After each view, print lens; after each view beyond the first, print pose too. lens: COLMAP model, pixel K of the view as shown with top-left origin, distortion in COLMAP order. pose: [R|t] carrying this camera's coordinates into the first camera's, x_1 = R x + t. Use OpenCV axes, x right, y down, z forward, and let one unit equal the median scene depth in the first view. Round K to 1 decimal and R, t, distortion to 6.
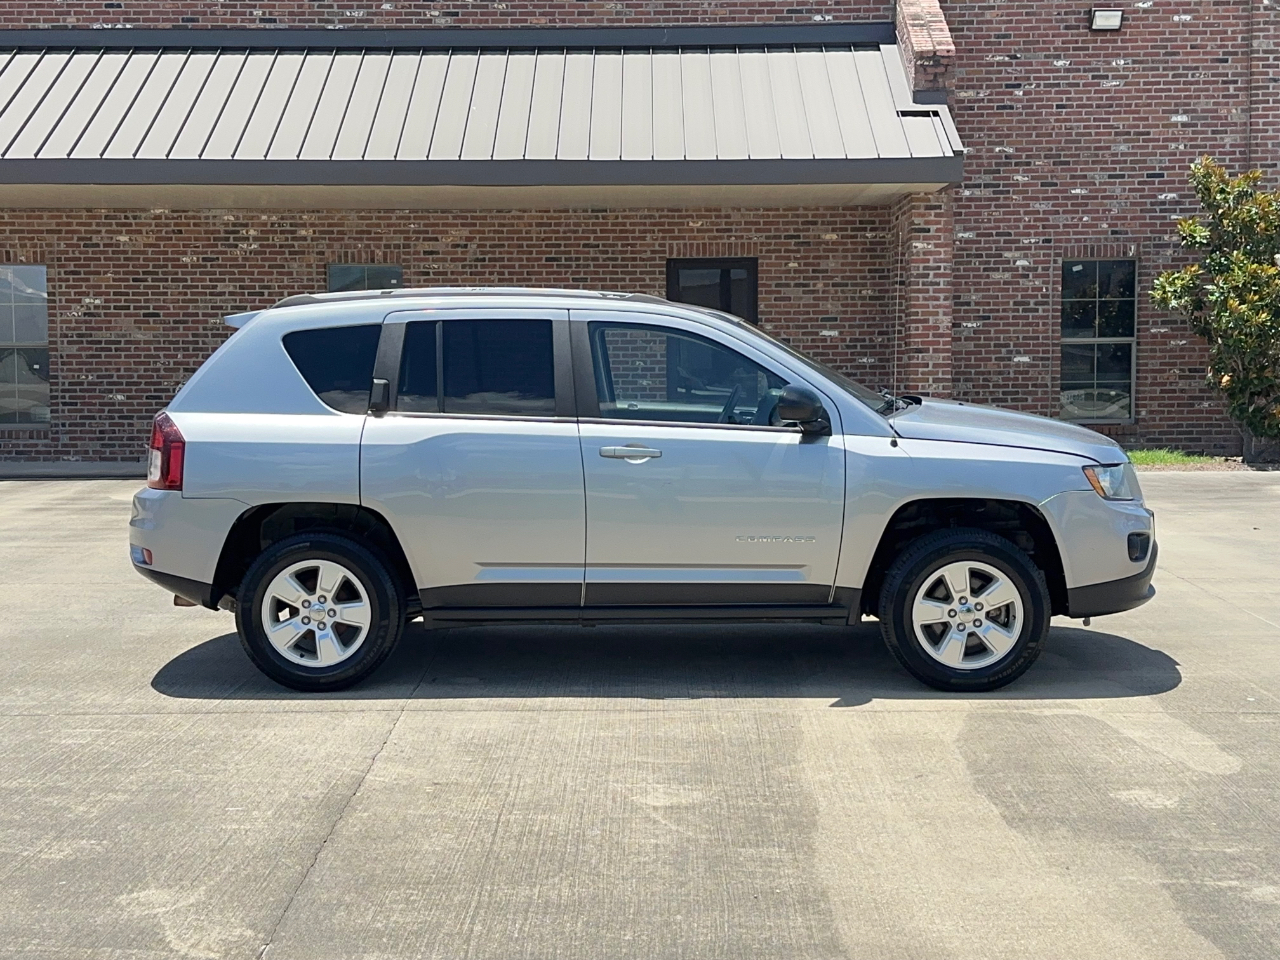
lens RADIAL K [[1768.7, 0, 636.0], [0, 1768.7, 499.9], [0, 0, 1]] dist [0.189897, -0.377475]
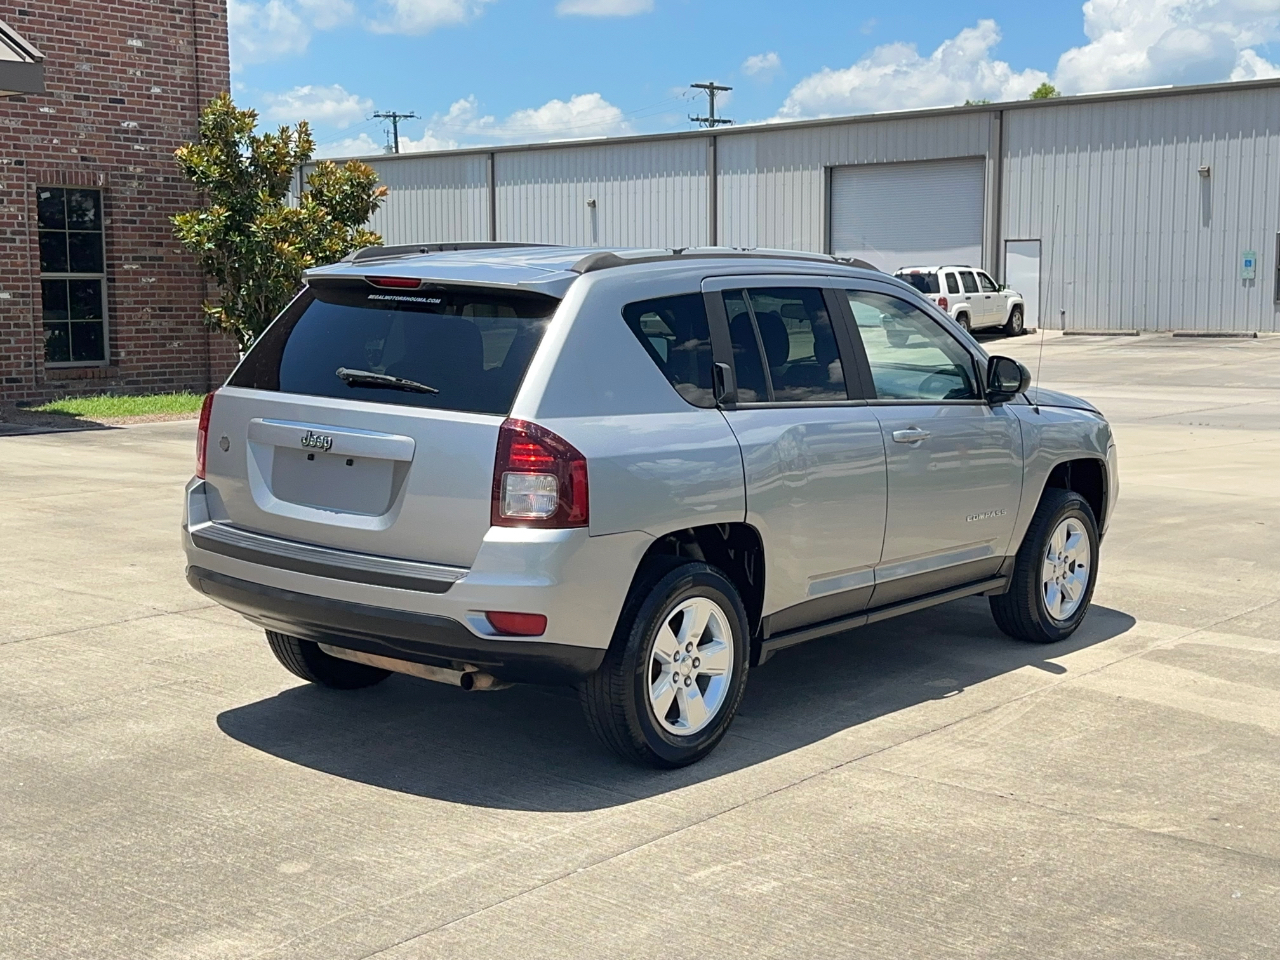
lens RADIAL K [[1767.1, 0, 644.1], [0, 1767.1, 498.6], [0, 0, 1]] dist [0.210275, -0.495960]
pose [[0.615384, -0.088671, 0.783224, -0.296464], [0.054158, 0.996061, 0.070215, -0.024315], [-0.786364, -0.000792, 0.617762, 0.199977]]
